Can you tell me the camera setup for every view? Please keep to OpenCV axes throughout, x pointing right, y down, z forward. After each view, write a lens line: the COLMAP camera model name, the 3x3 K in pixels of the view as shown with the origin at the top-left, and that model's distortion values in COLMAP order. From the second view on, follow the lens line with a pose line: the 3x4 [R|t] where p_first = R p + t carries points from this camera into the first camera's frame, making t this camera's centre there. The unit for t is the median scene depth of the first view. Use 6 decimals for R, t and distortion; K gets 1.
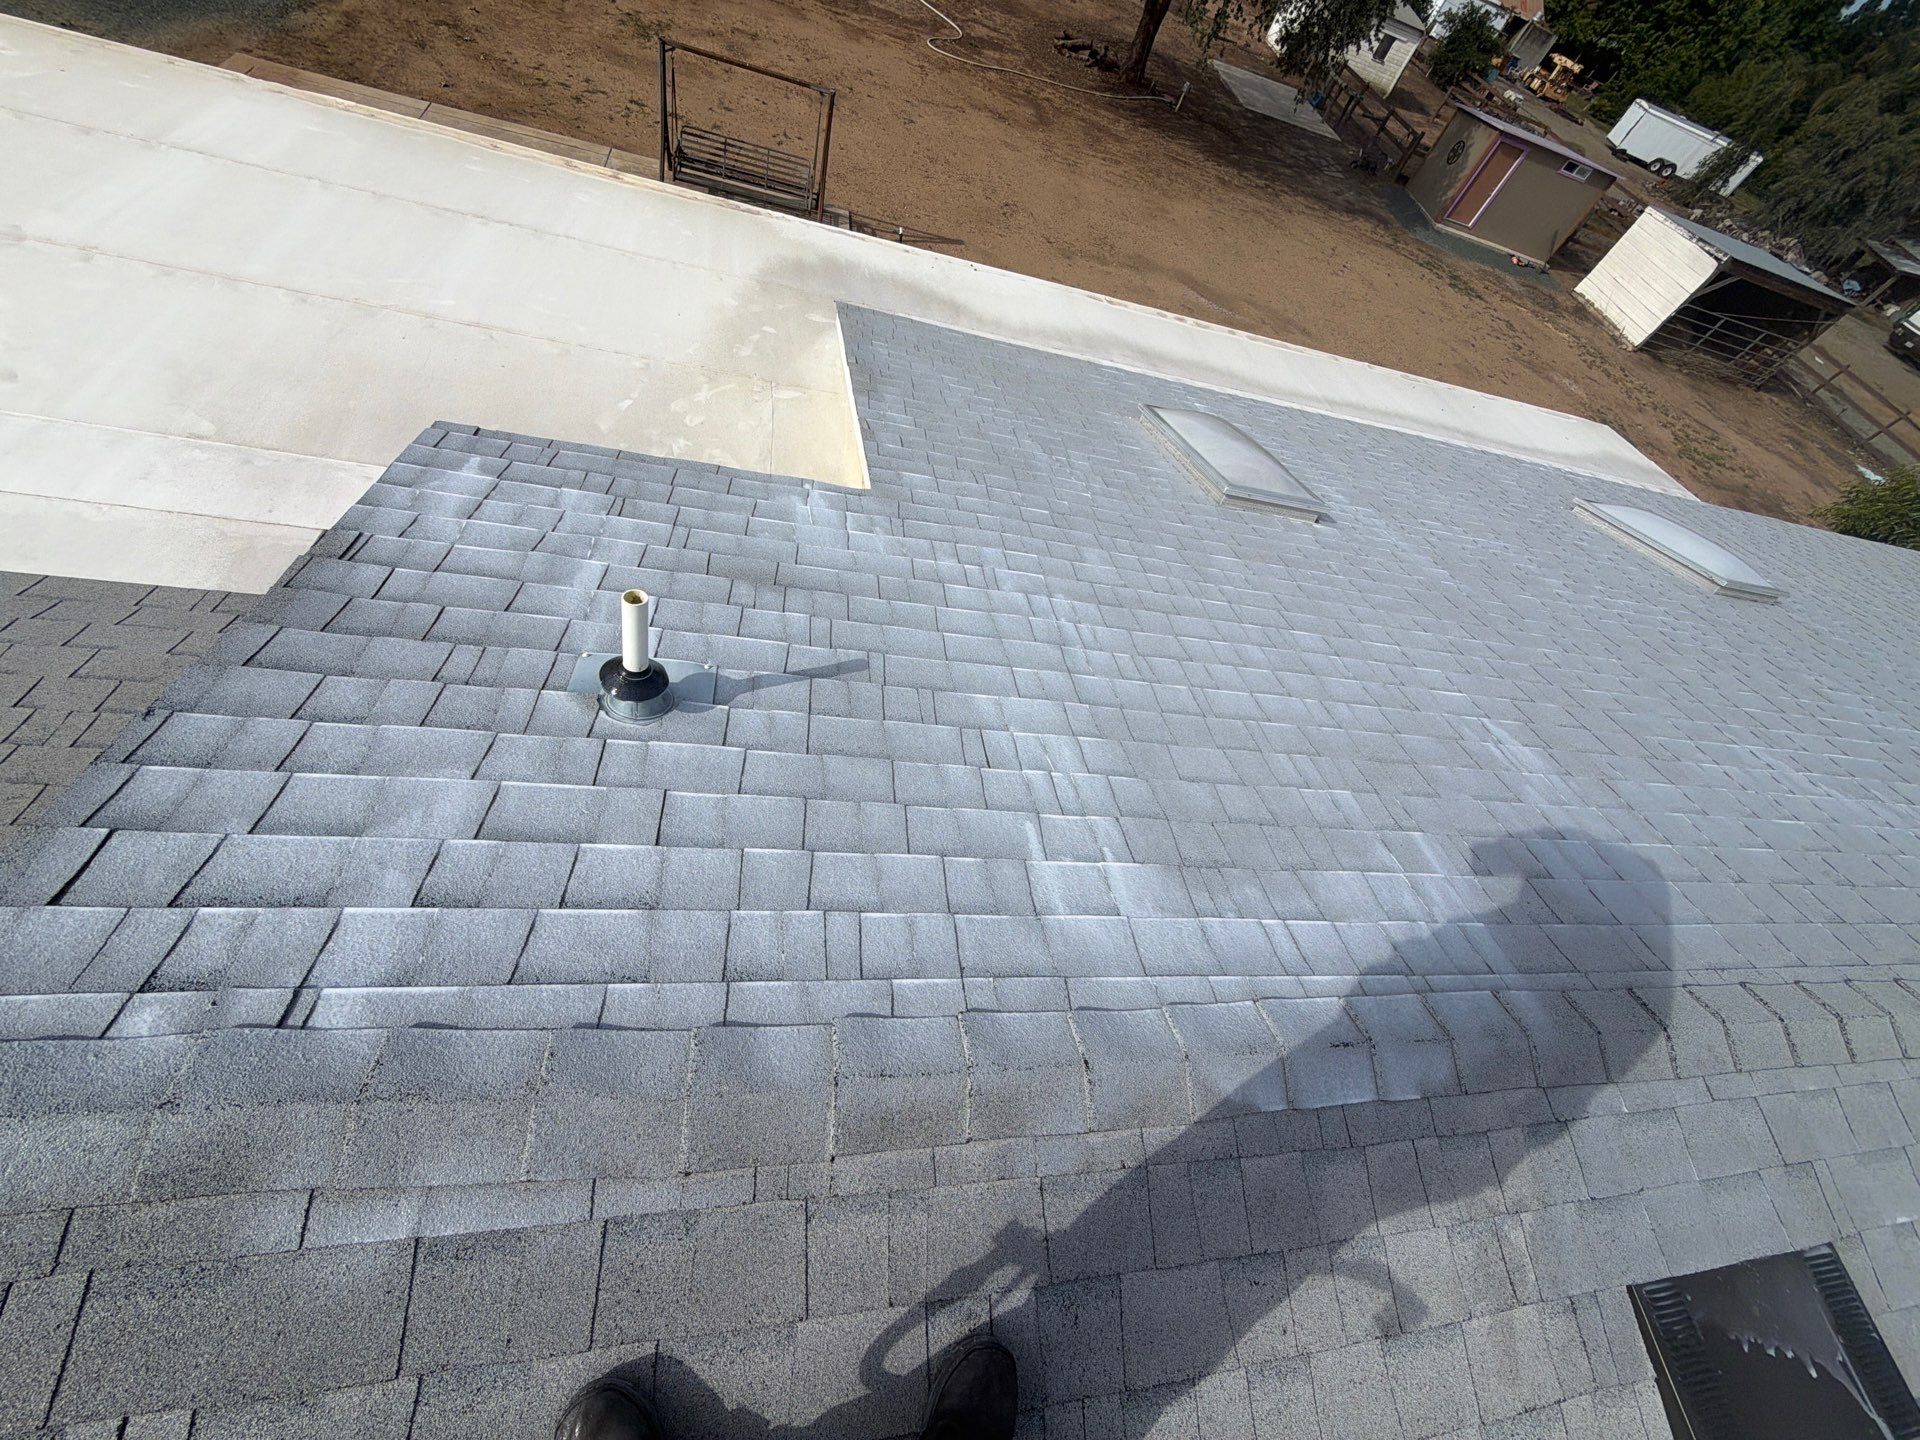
lens RADIAL K [[772.9, 0, 960.0], [0, 772.9, 720.0], [0, 0, 1]] dist [0.000770, 0.000607]
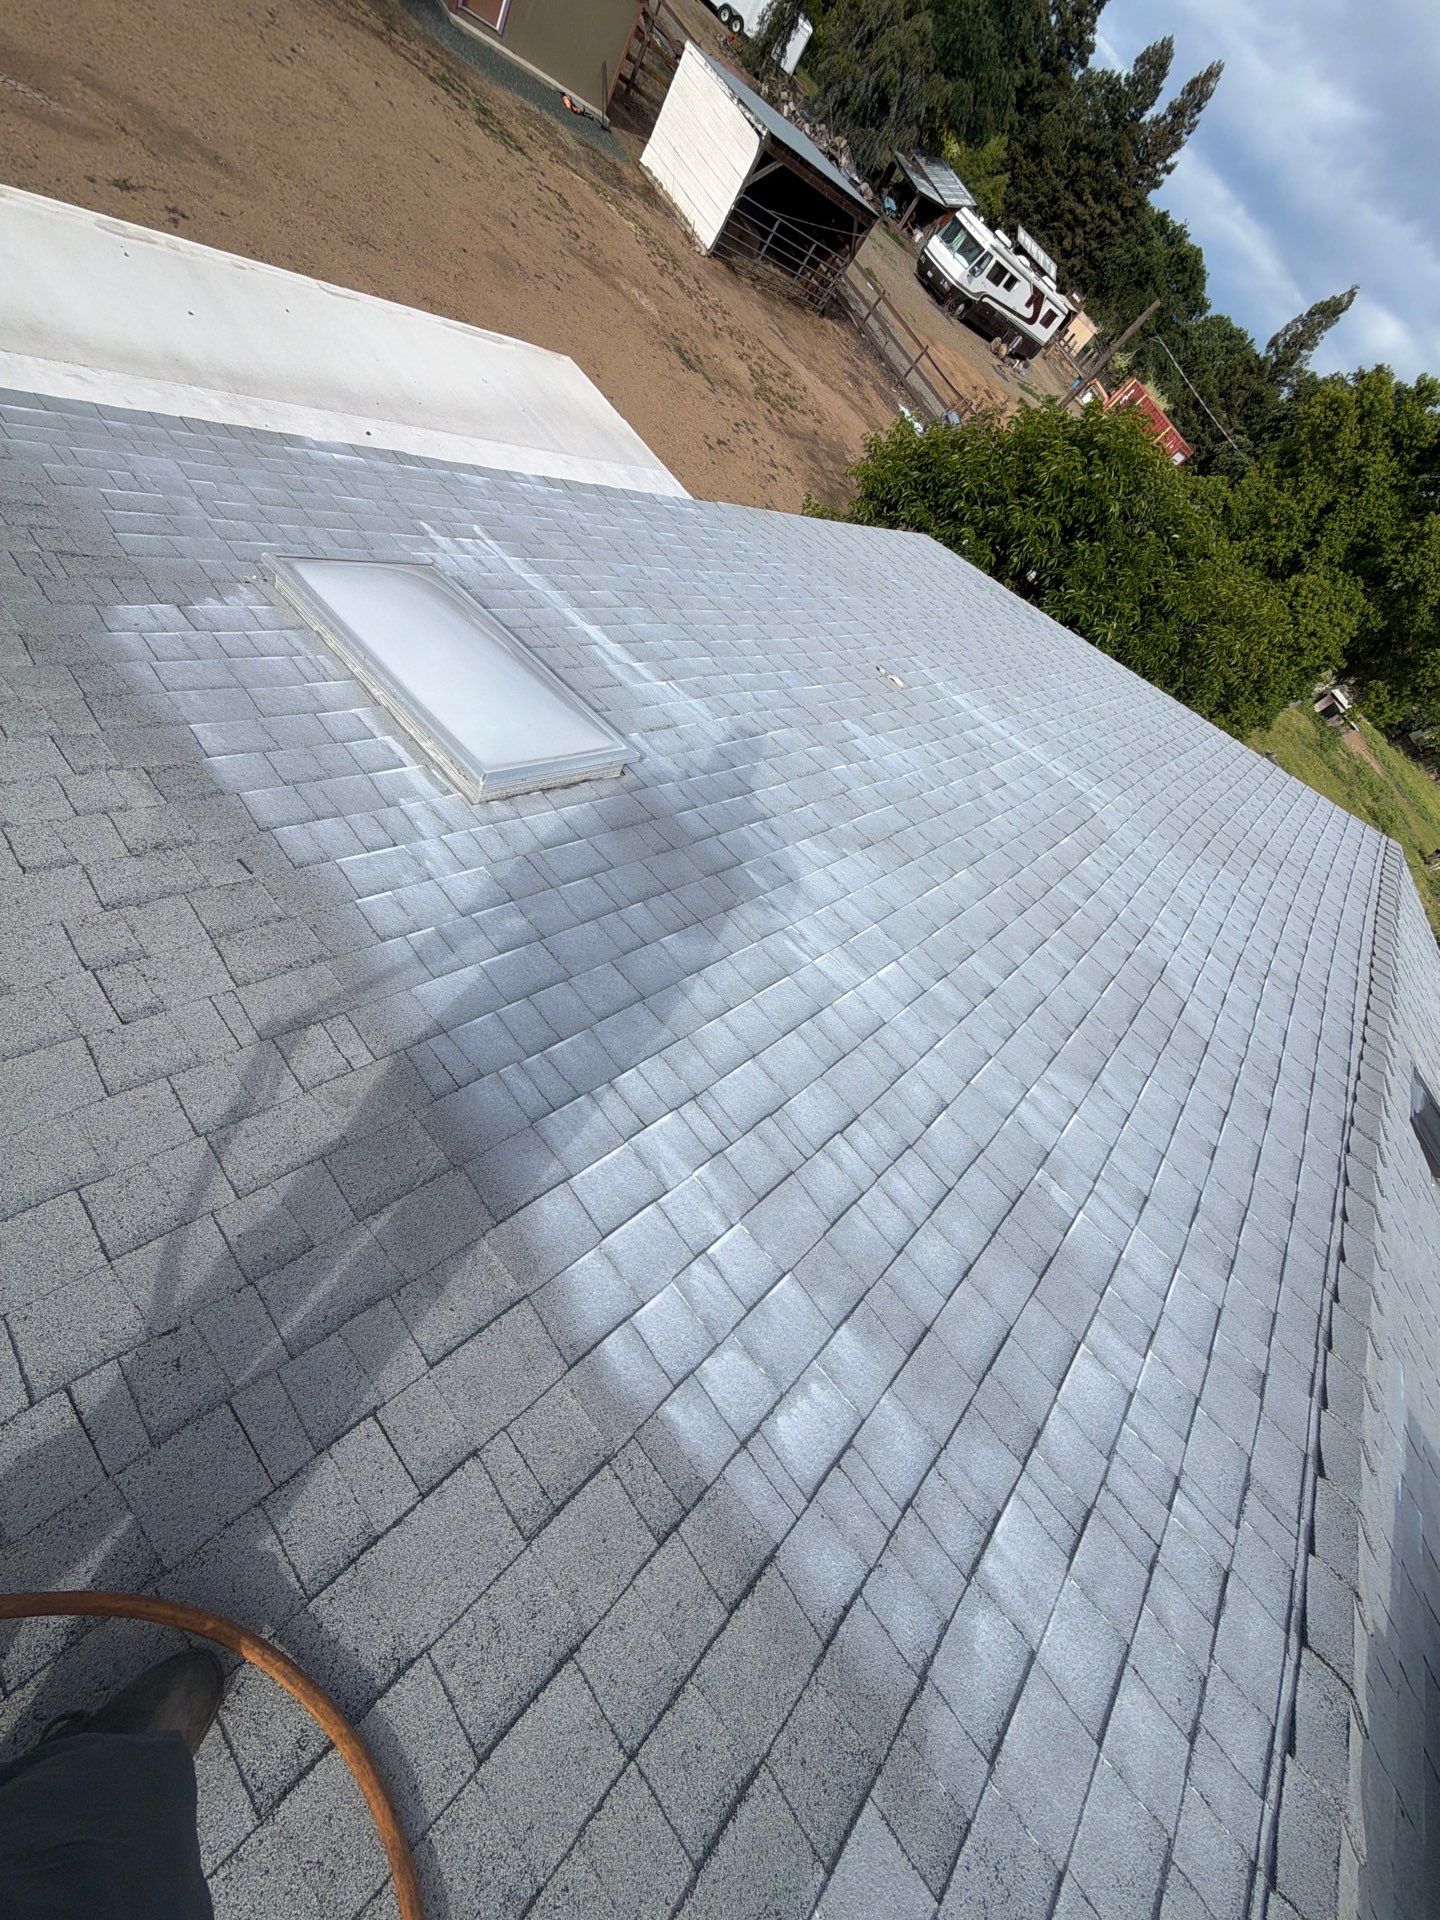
lens RADIAL K [[772.9, 0, 720.0], [0, 772.9, 960.0], [0, 0, 1]] dist [0.000770, 0.000607]
pose [[0.811632, -0.348555, 0.468789, 0.187356], [0.191034, 0.916733, 0.350867, -0.046916], [-0.552050, -0.195220, 0.810635, 0.118625]]
